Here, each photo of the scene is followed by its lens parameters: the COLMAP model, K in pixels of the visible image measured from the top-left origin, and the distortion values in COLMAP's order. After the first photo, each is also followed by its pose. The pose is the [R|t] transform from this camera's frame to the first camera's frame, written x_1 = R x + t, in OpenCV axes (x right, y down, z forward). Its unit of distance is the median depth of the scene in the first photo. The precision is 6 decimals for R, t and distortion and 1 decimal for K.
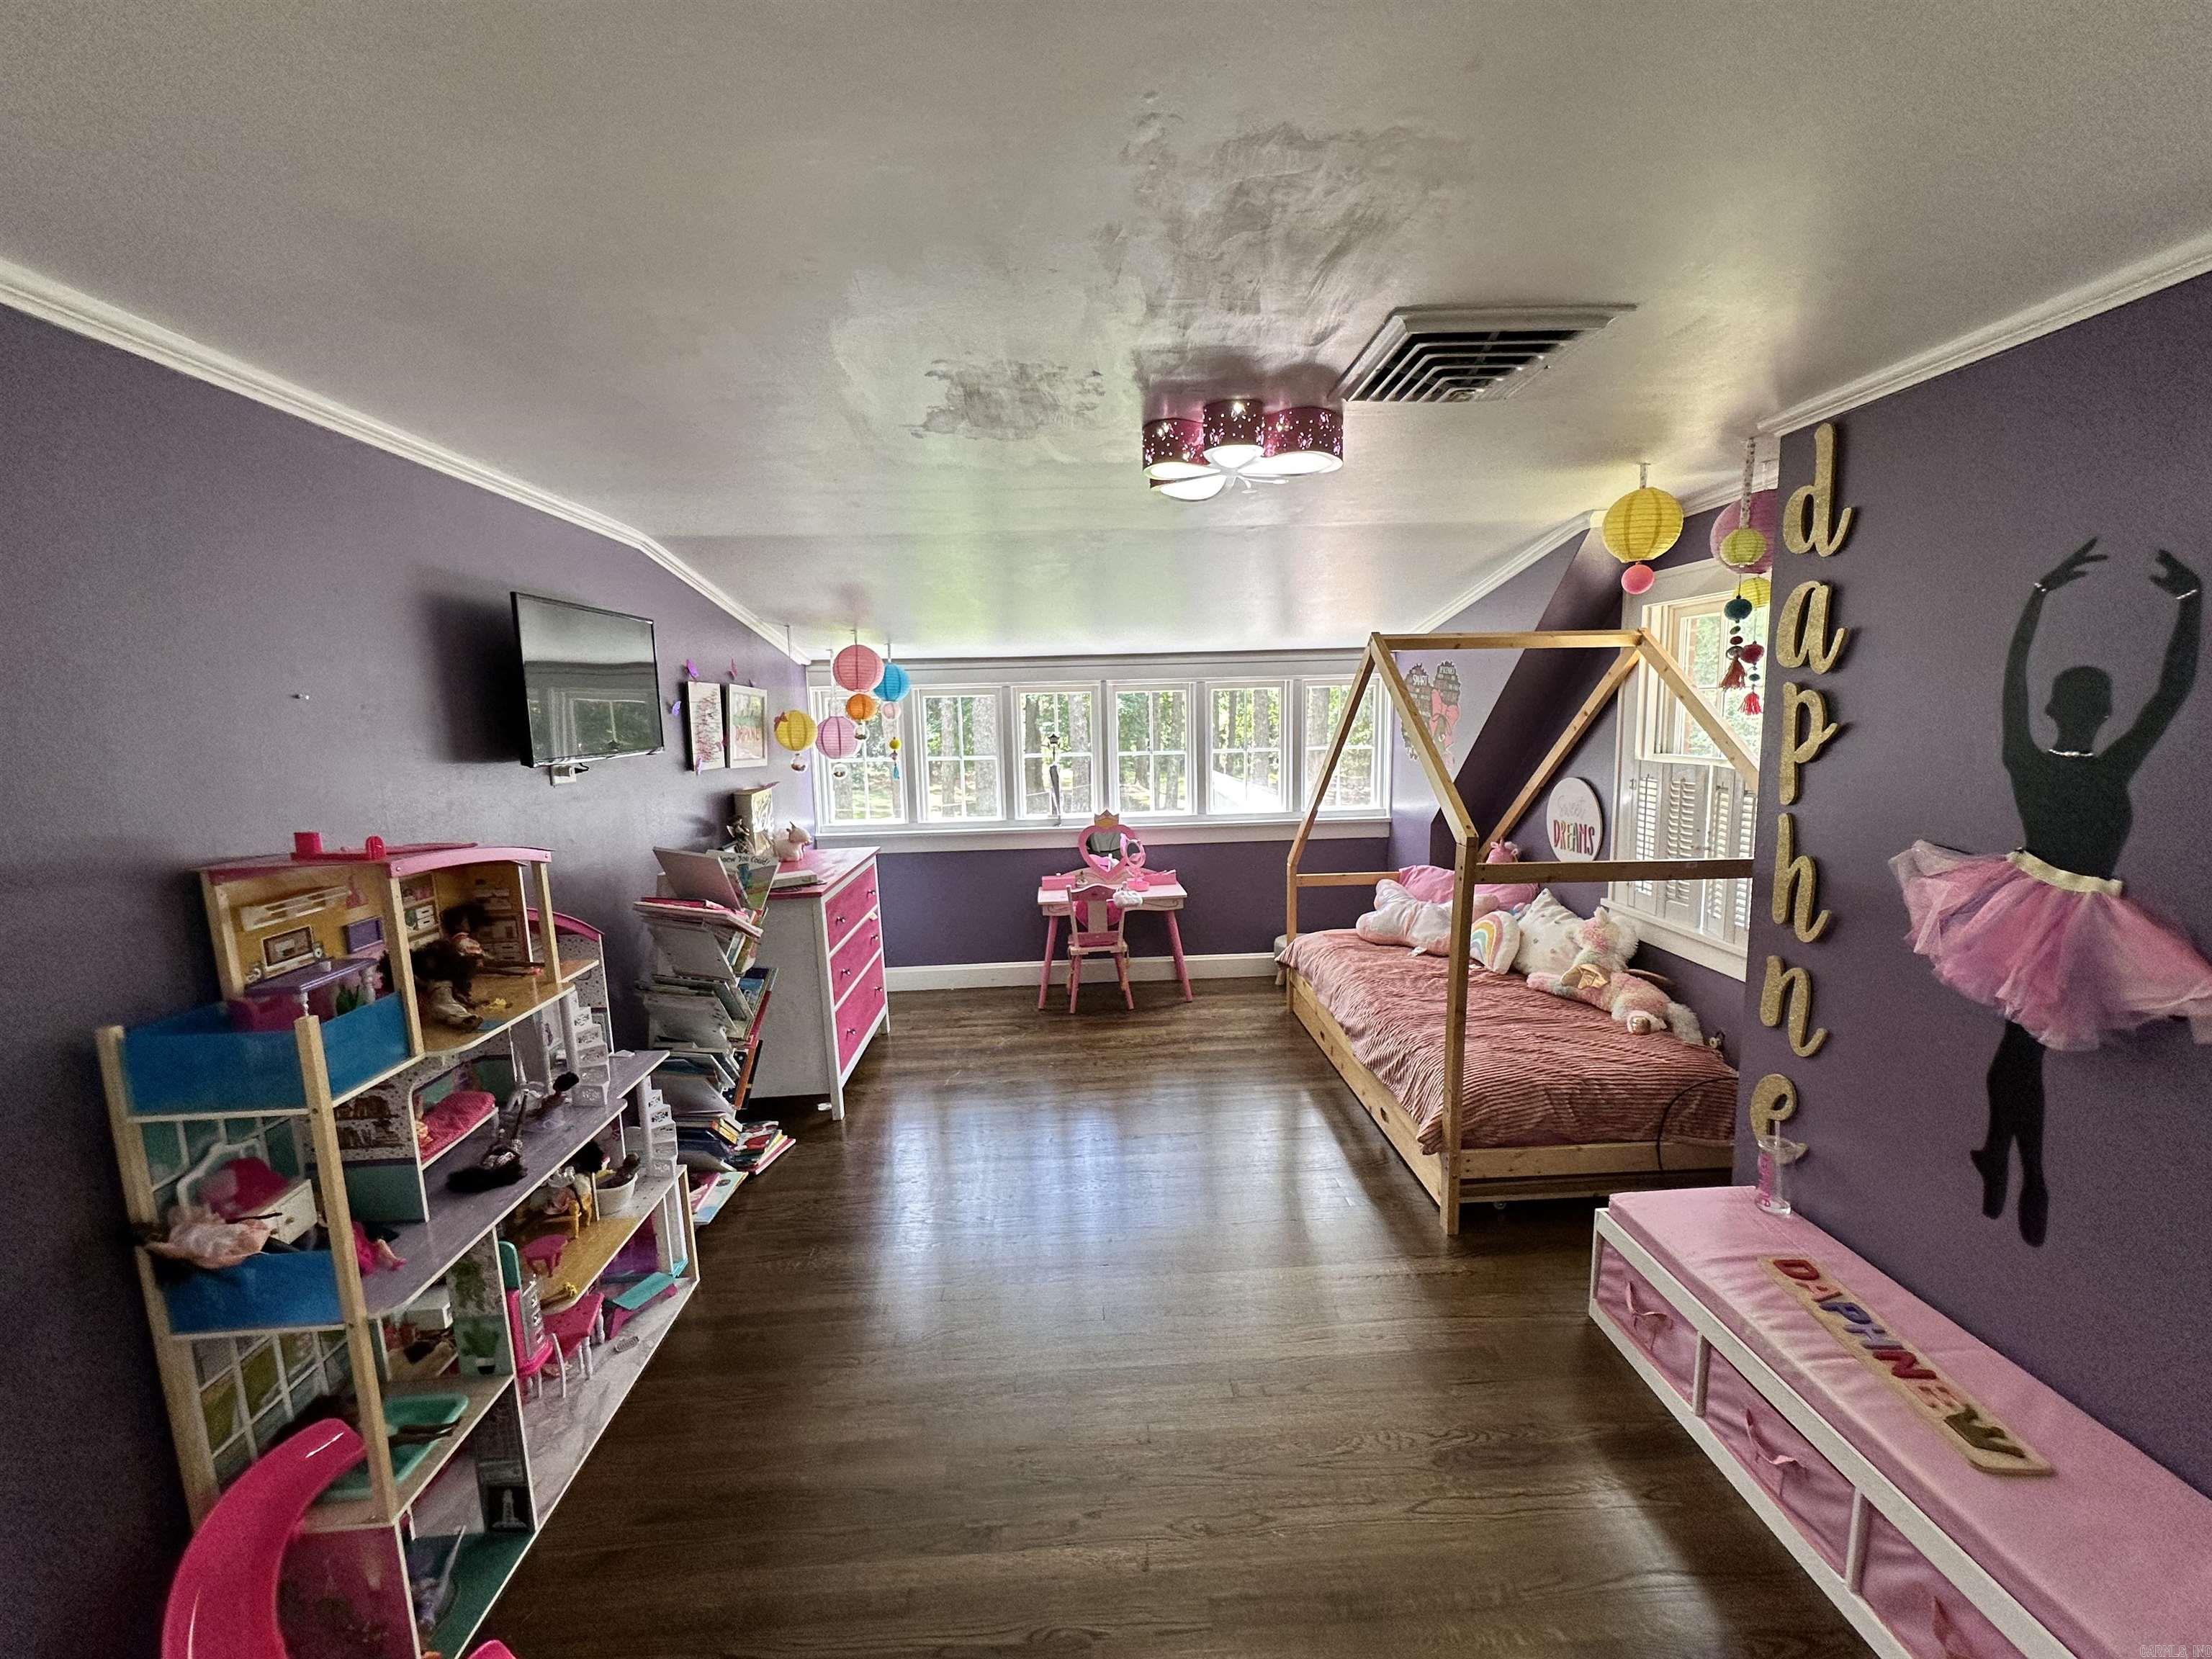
lens RADIAL K [[877.8, 0, 1098.4], [0, 877.8, 842.8], [0, 0, 1]] dist [-0.008977, 0.010055]
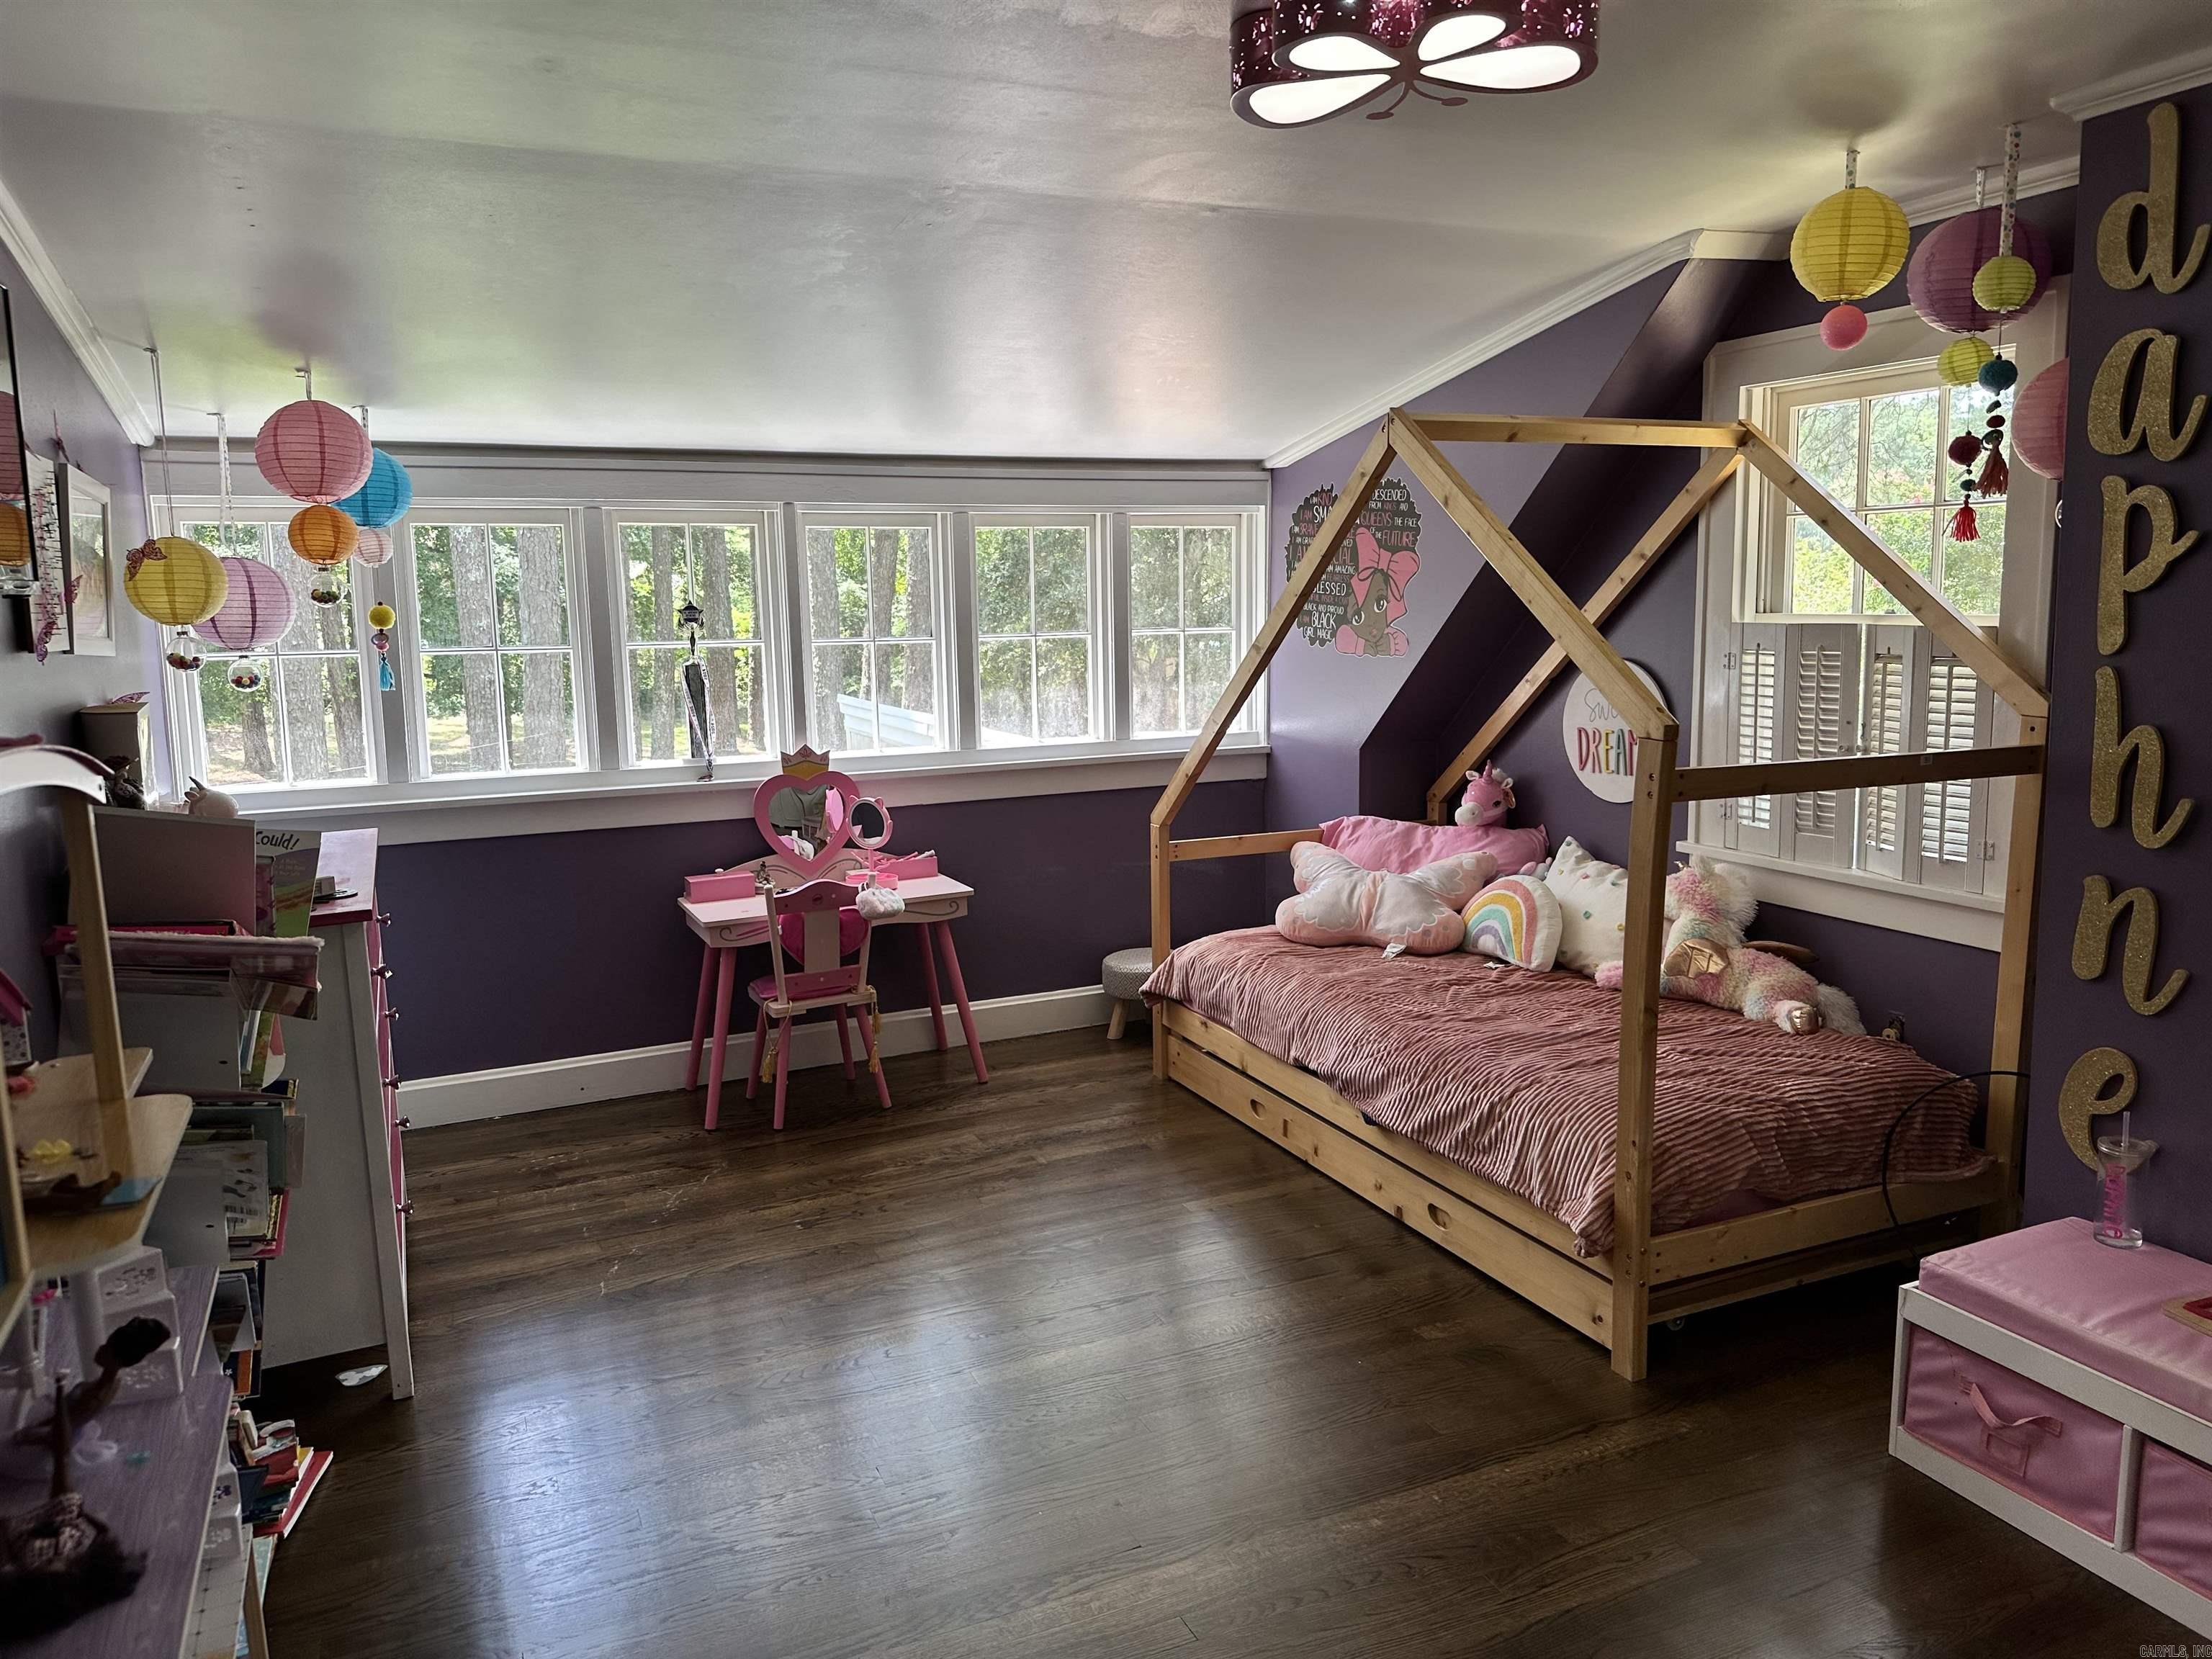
lens RADIAL K [[1545.9, 0, 1097.4], [0, 1545.9, 828.0], [0, 0, 1]] dist [0.045502, -0.045968]
pose [[0.932065, -0.048921, 0.358974, -0.244278], [0.051395, 0.998675, 0.002652, 0.029352], [-0.358628, 0.015978, 0.933344, 0.082319]]
